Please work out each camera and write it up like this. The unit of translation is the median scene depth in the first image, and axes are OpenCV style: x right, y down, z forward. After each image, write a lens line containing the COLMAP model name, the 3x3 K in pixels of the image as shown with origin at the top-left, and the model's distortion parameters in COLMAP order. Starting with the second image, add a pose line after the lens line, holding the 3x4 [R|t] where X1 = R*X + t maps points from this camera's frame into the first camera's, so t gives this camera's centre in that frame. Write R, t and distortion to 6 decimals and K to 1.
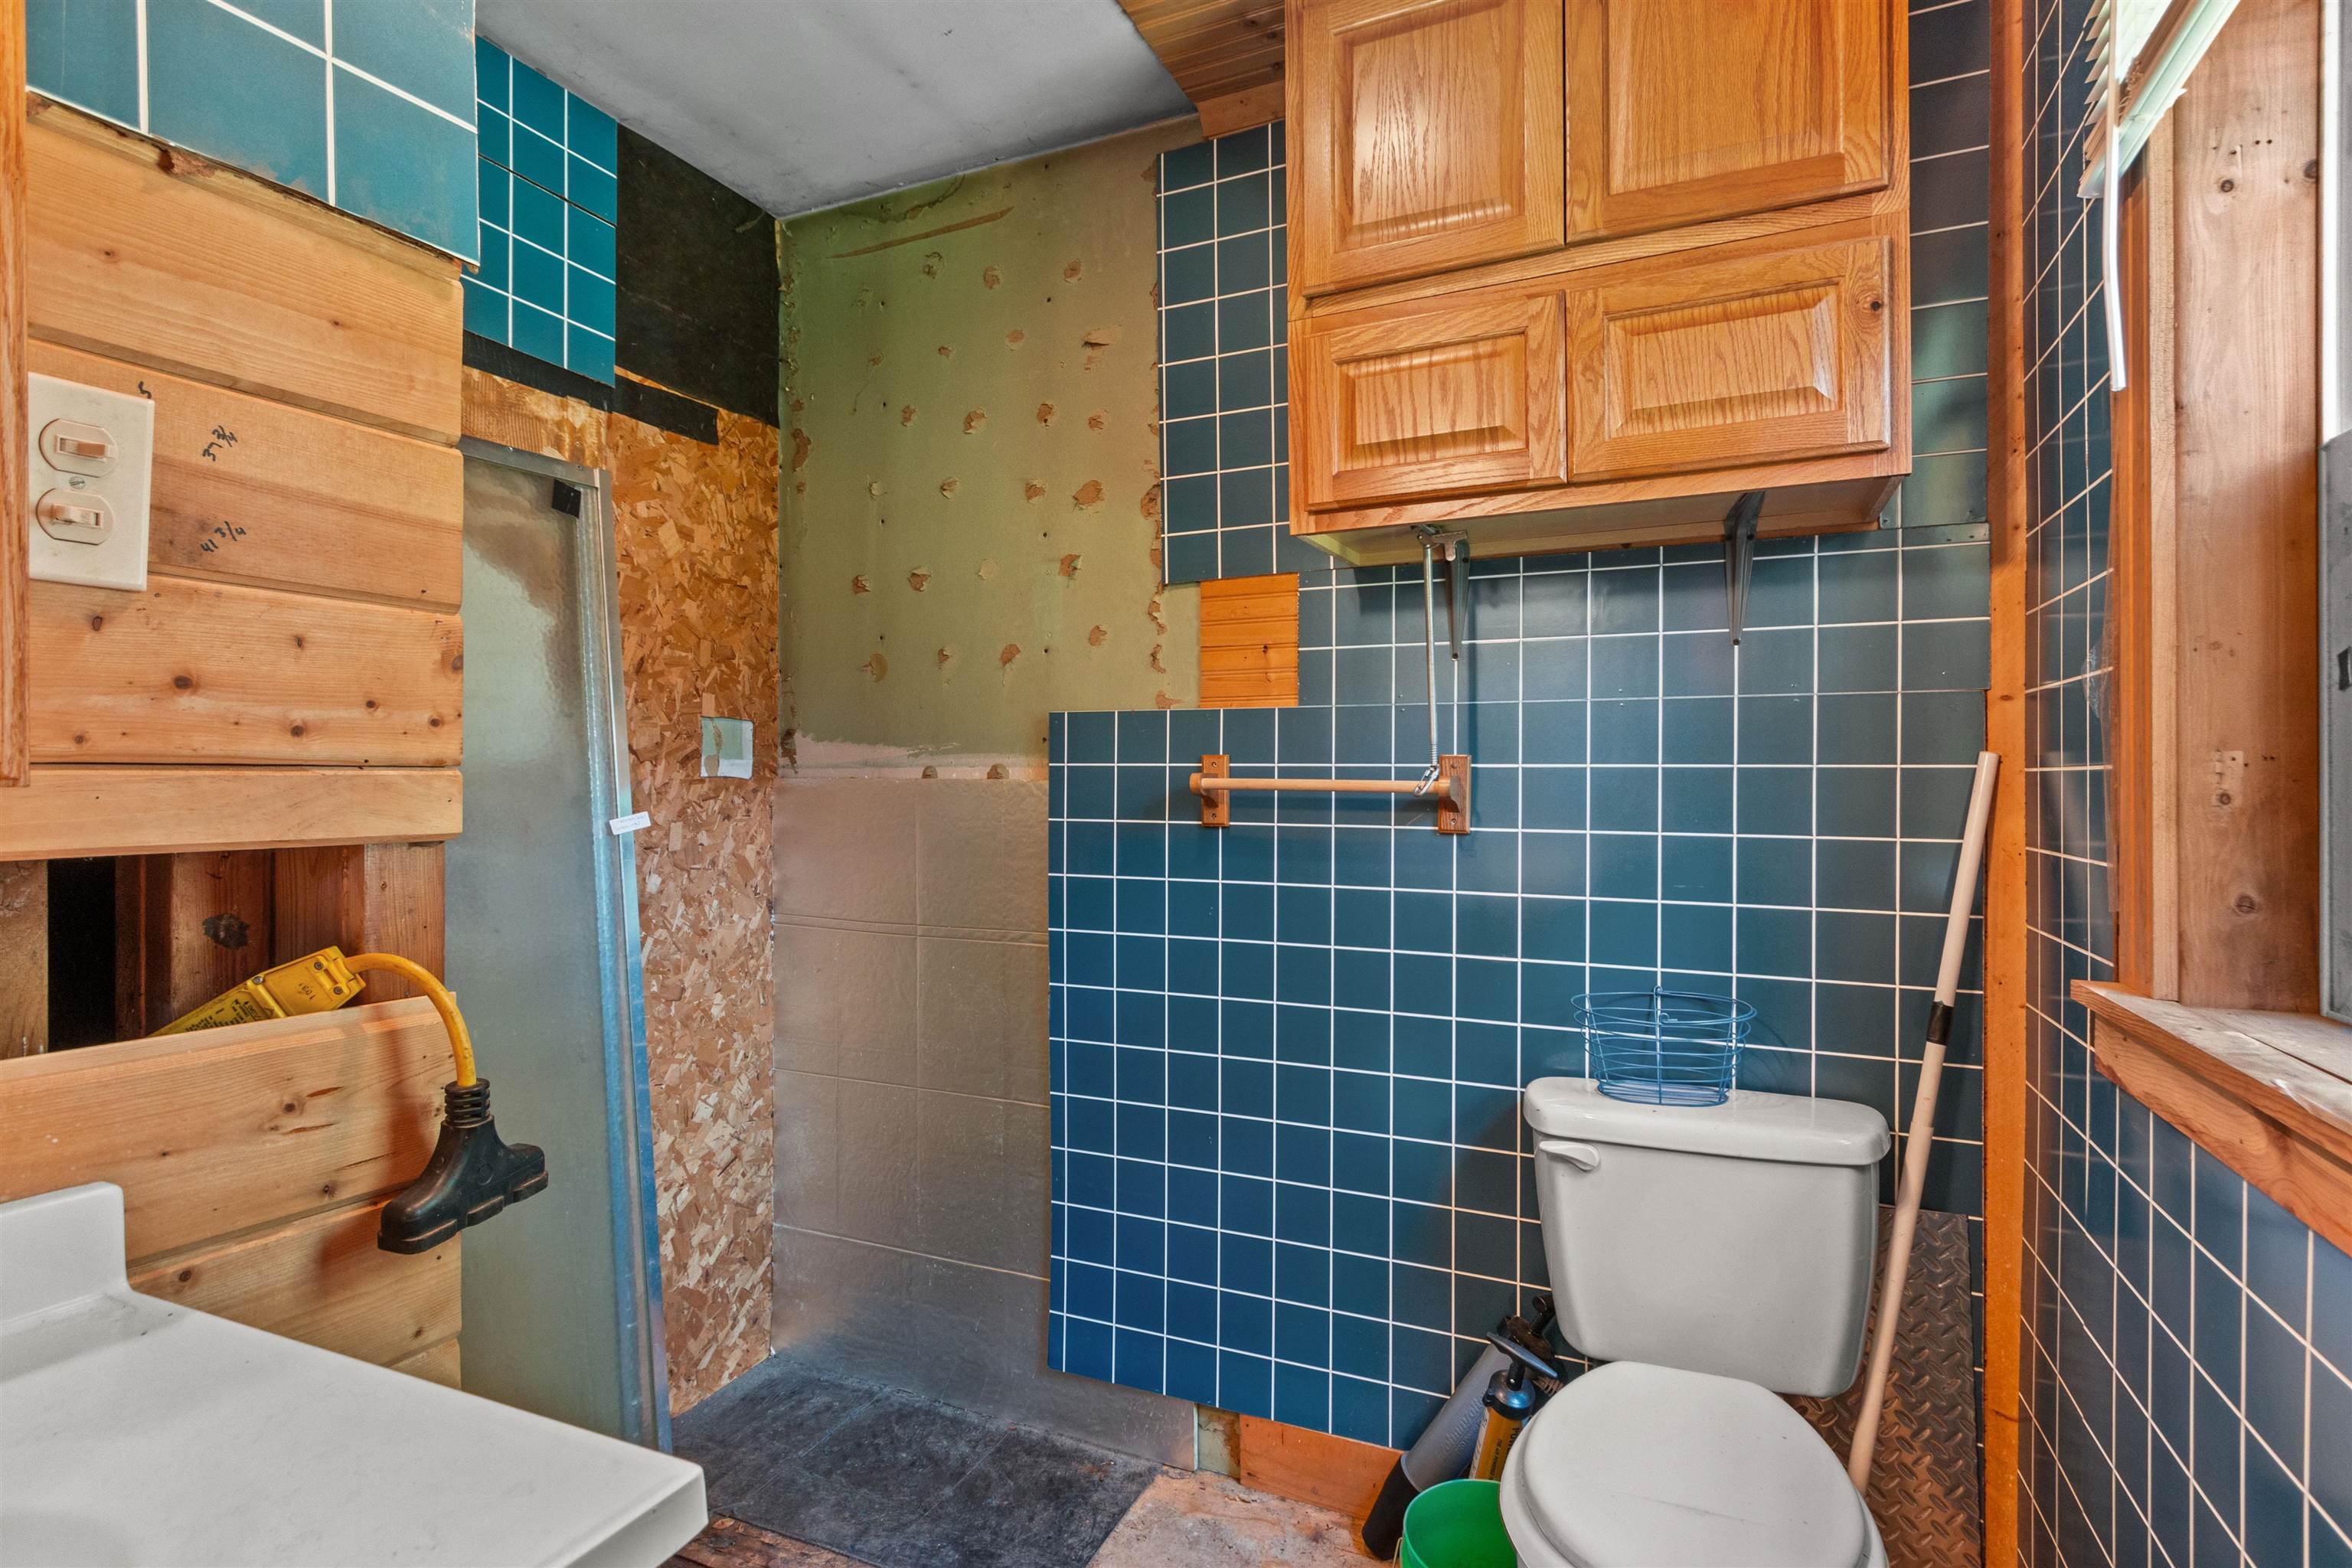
lens RADIAL K [[1201.5, 0, 1165.7], [0, 1201.5, 784.9], [0, 0, 1]] dist [0.004570, 0.000355]
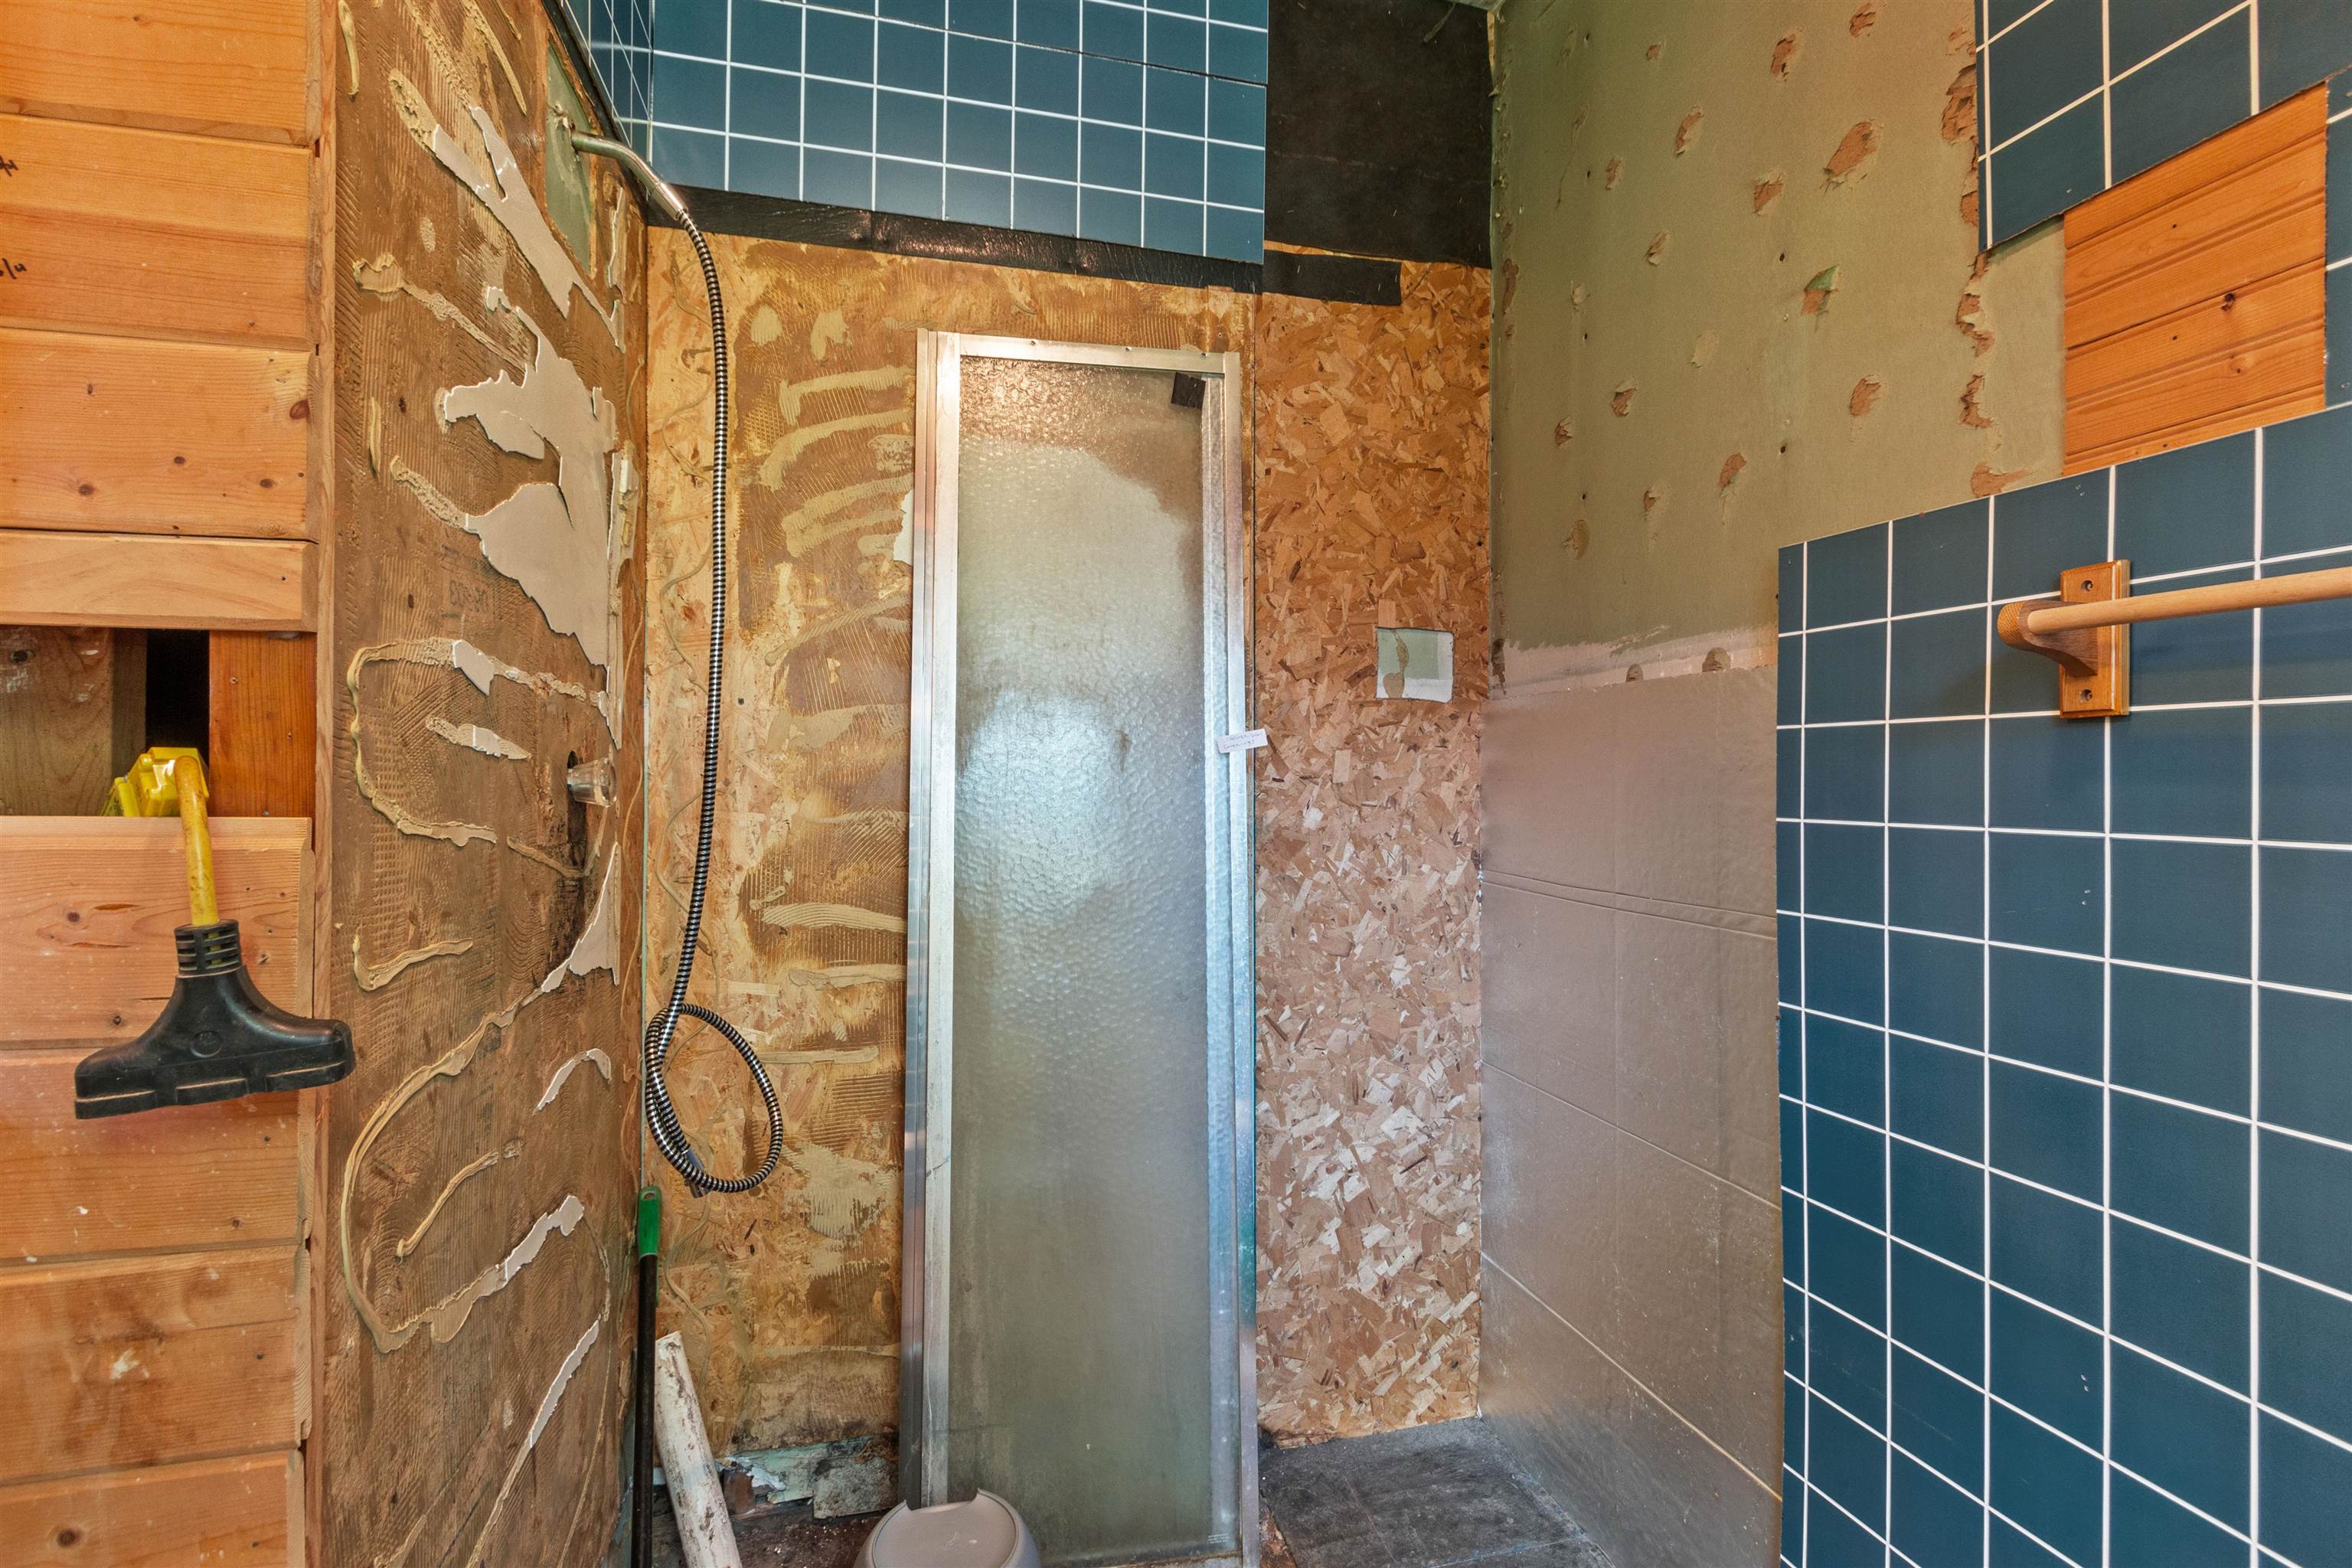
lens RADIAL K [[1109.5, 0, 1173.9], [0, 1109.5, 782.1], [0, 0, 1]] dist [0.004922, -0.001989]
pose [[0.614443, 0.000834, -0.788961, 0.148157], [-0.009701, 0.999932, -0.006497, 0.060055], [0.788901, 0.011646, 0.614410, 0.408516]]
